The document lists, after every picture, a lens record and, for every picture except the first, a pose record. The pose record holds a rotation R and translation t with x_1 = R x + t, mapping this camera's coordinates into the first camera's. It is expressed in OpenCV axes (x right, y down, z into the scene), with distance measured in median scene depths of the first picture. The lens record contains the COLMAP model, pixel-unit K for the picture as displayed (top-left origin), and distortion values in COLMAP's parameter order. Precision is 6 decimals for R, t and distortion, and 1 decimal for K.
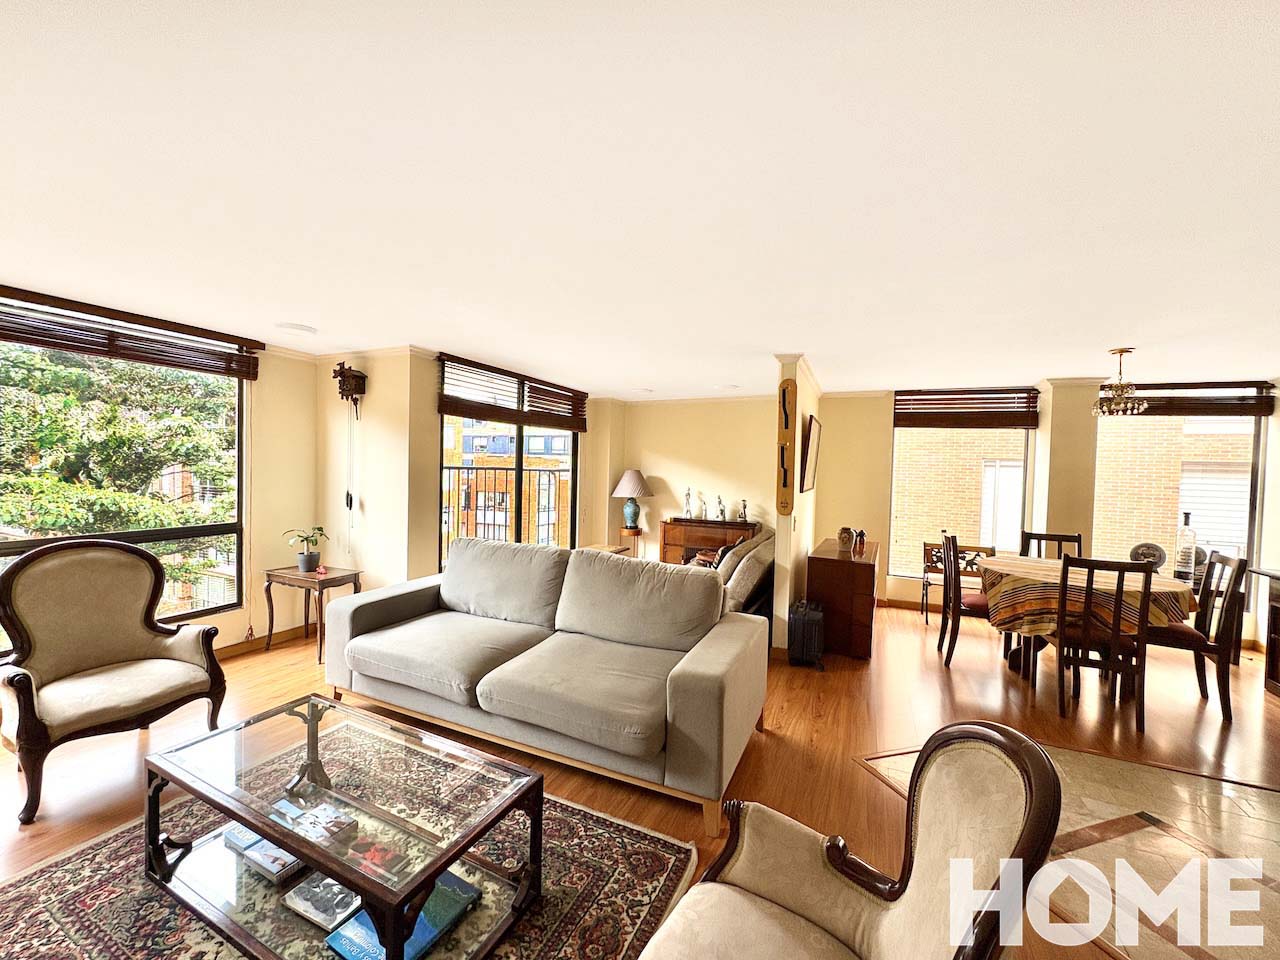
lens RADIAL K [[507.1, 0, 639.4], [0, 507.1, 481.6], [0, 0, 1]] dist [-0.001009, 0.000840]
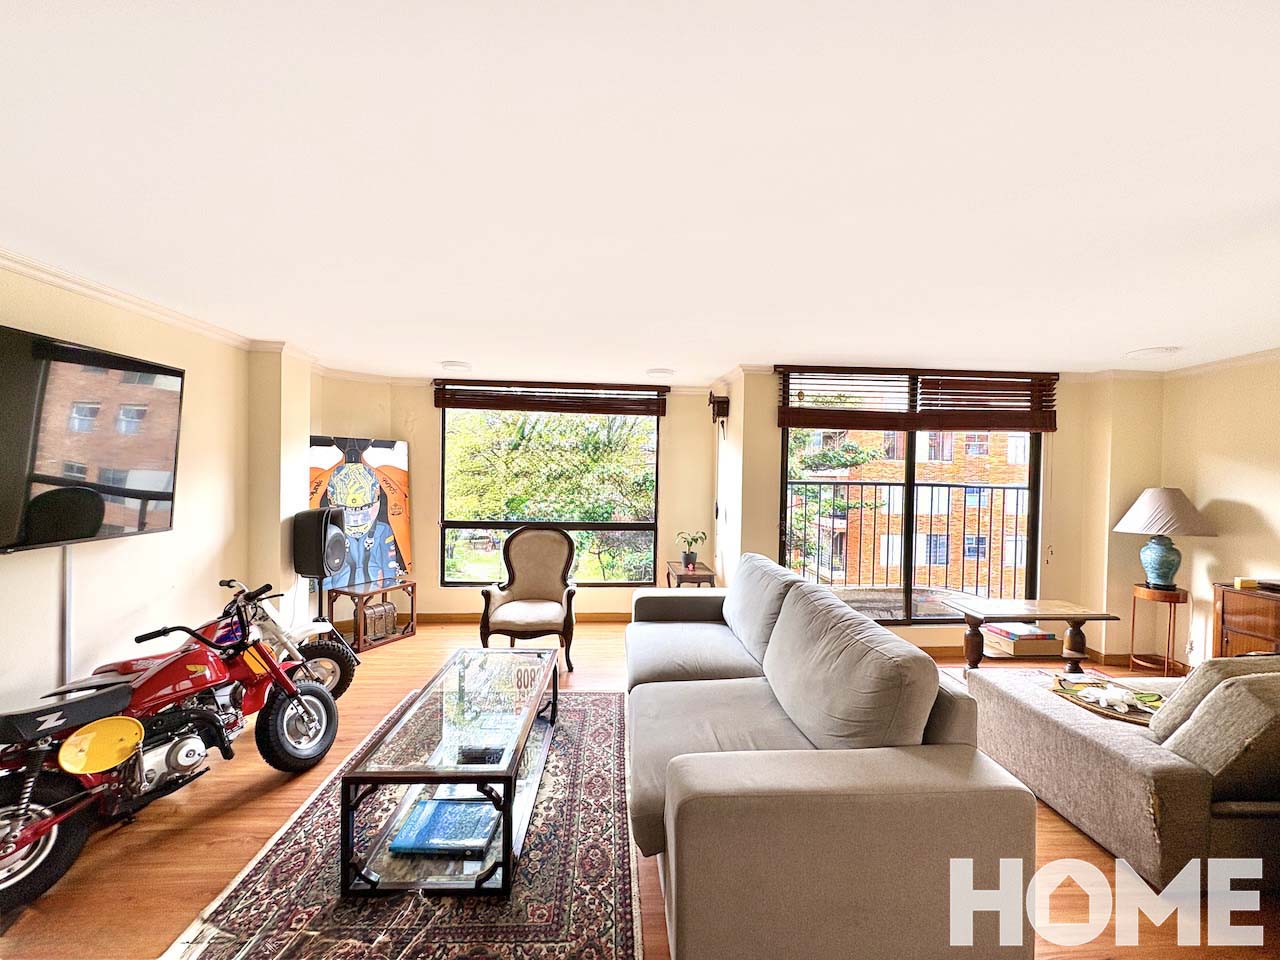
lens RADIAL K [[507.1, 0, 639.4], [0, 507.1, 481.6], [0, 0, 1]] dist [-0.001009, 0.000840]
pose [[0.467585, -0.002571, -0.883944, 0.450677], [-0.031704, 0.999304, -0.019677, -0.000768], [0.883379, 0.037225, 0.467178, 0.395159]]
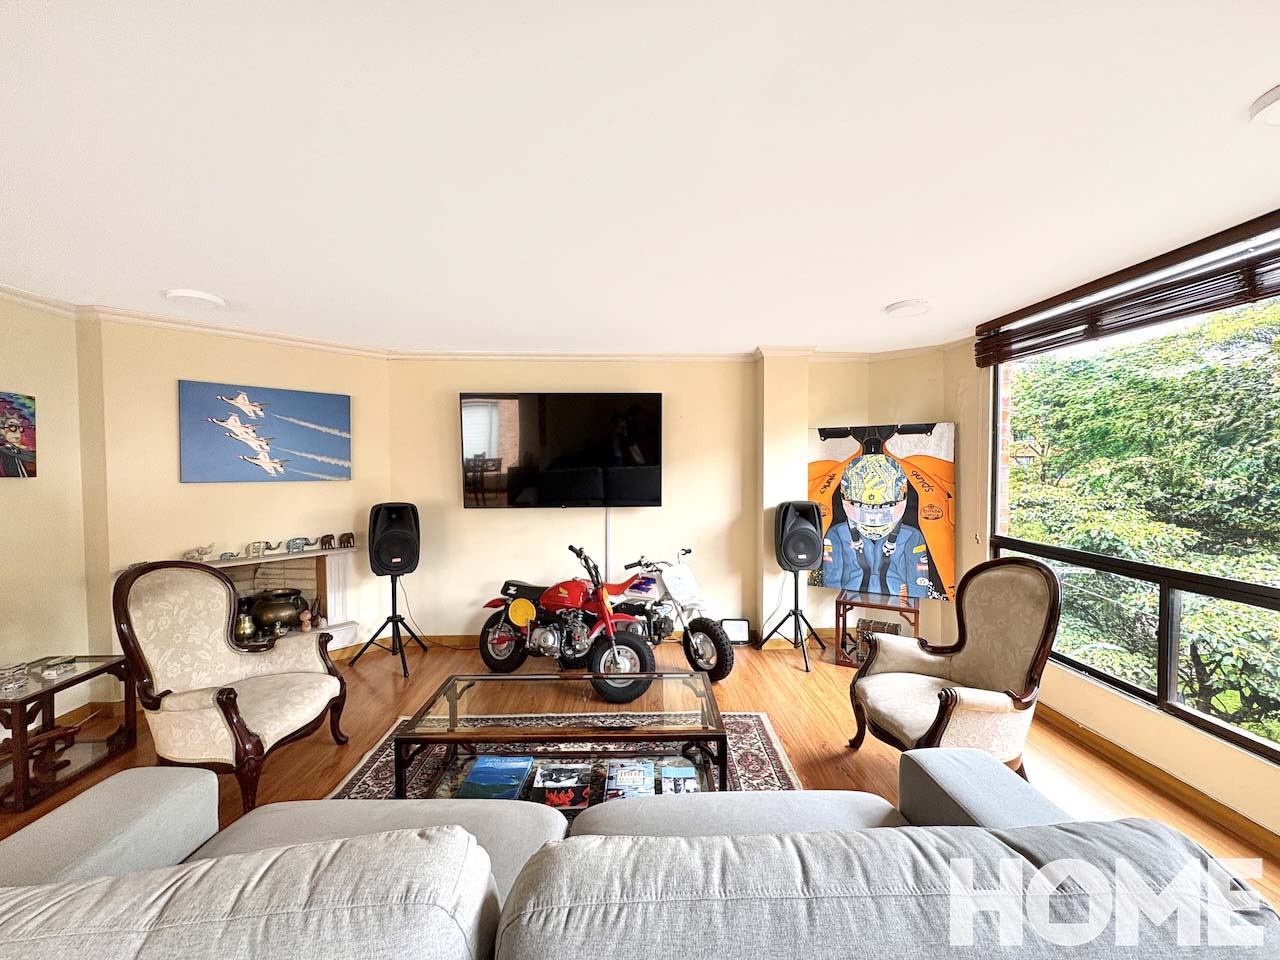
lens RADIAL K [[507.1, 0, 639.4], [0, 507.1, 481.6], [0, 0, 1]] dist [-0.001009, 0.000840]
pose [[-0.895537, -0.006699, -0.444937, -0.092751], [-0.031734, 0.998302, 0.048841, -0.030046], [0.443854, 0.057858, -0.894229, 1.194779]]
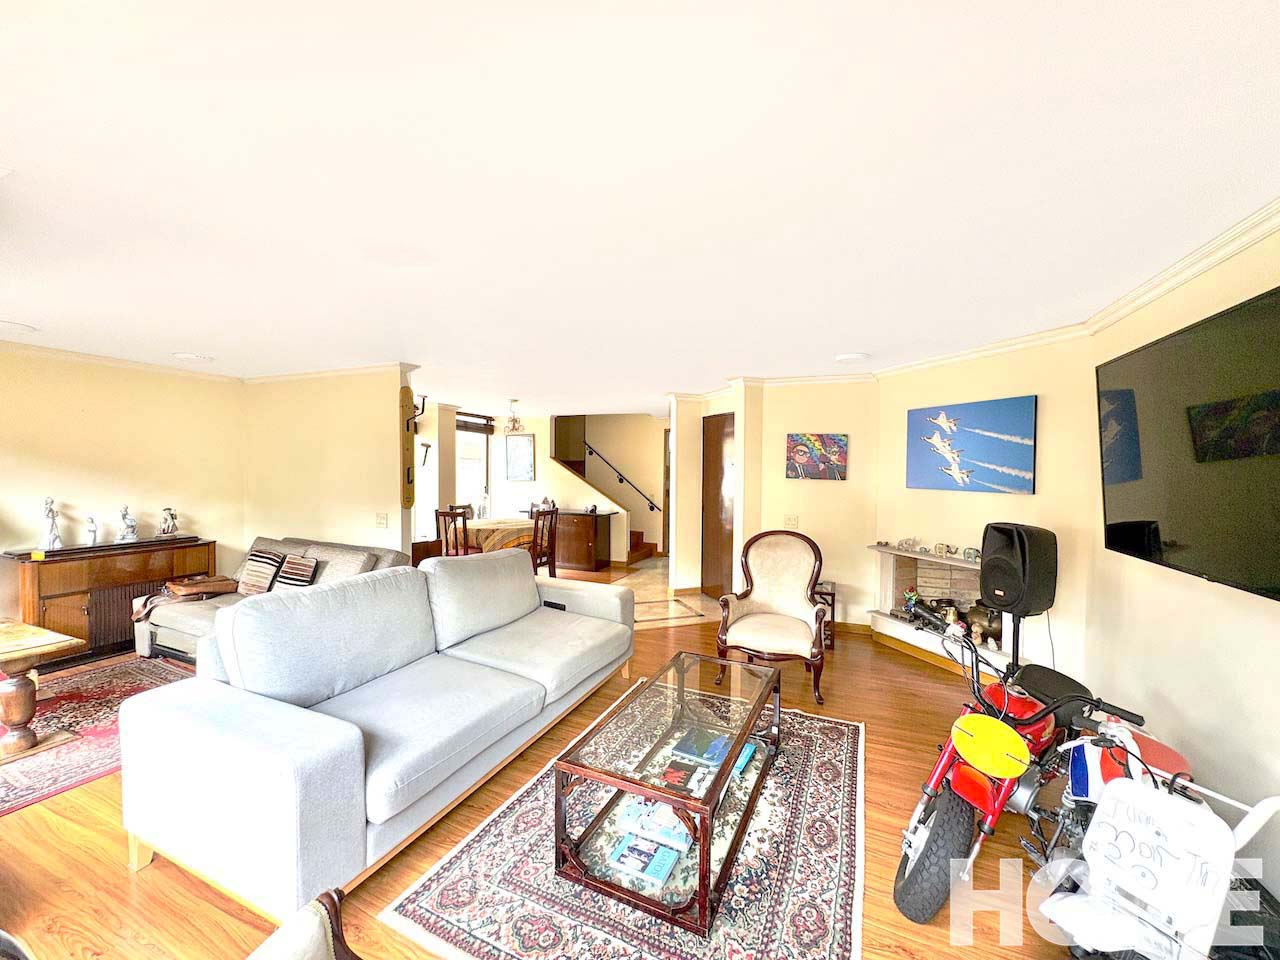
lens RADIAL K [[507.1, 0, 639.4], [0, 507.1, 481.6], [0, 0, 1]] dist [-0.001009, 0.000840]
pose [[-0.011506, -0.049193, 0.998723, -1.021972], [0.021617, 0.998543, 0.049433, -0.046534], [-0.999700, 0.022158, -0.010425, 0.619843]]
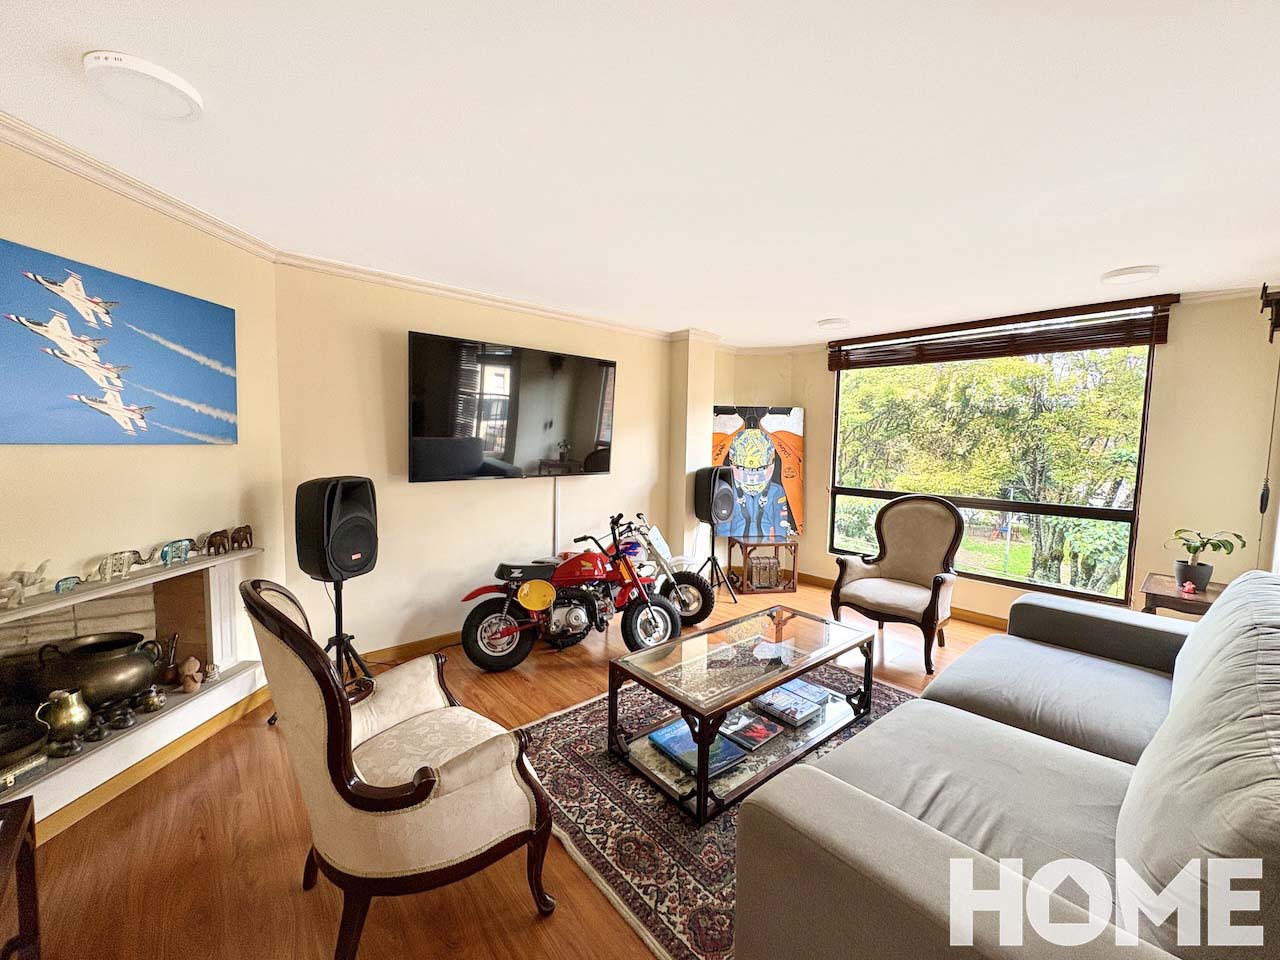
lens RADIAL K [[507.1, 0, 639.4], [0, 507.1, 481.6], [0, 0, 1]] dist [-0.001009, 0.000840]
pose [[-0.413892, 0.041870, -0.909362, 0.431722], [-0.053730, 0.996077, 0.070318, 0.016603], [0.908739, 0.077964, -0.410019, 0.687523]]
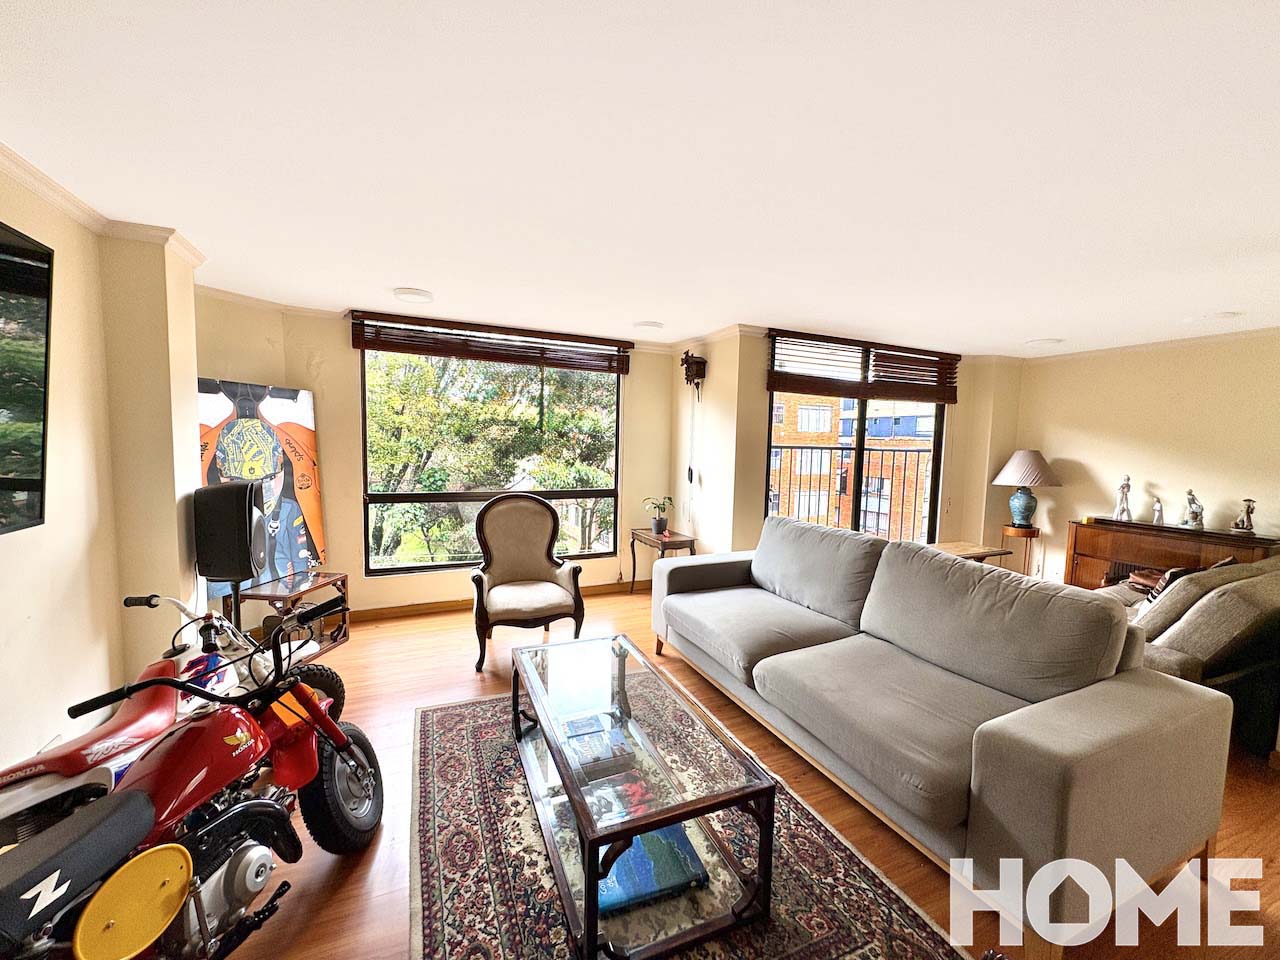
lens RADIAL K [[507.1, 0, 639.4], [0, 507.1, 481.6], [0, 0, 1]] dist [-0.001009, 0.000840]
pose [[0.752676, 0.042929, -0.656990, 0.101048], [-0.022515, 0.998967, 0.039481, 0.013547], [0.658006, -0.014924, 0.752864, 0.104987]]
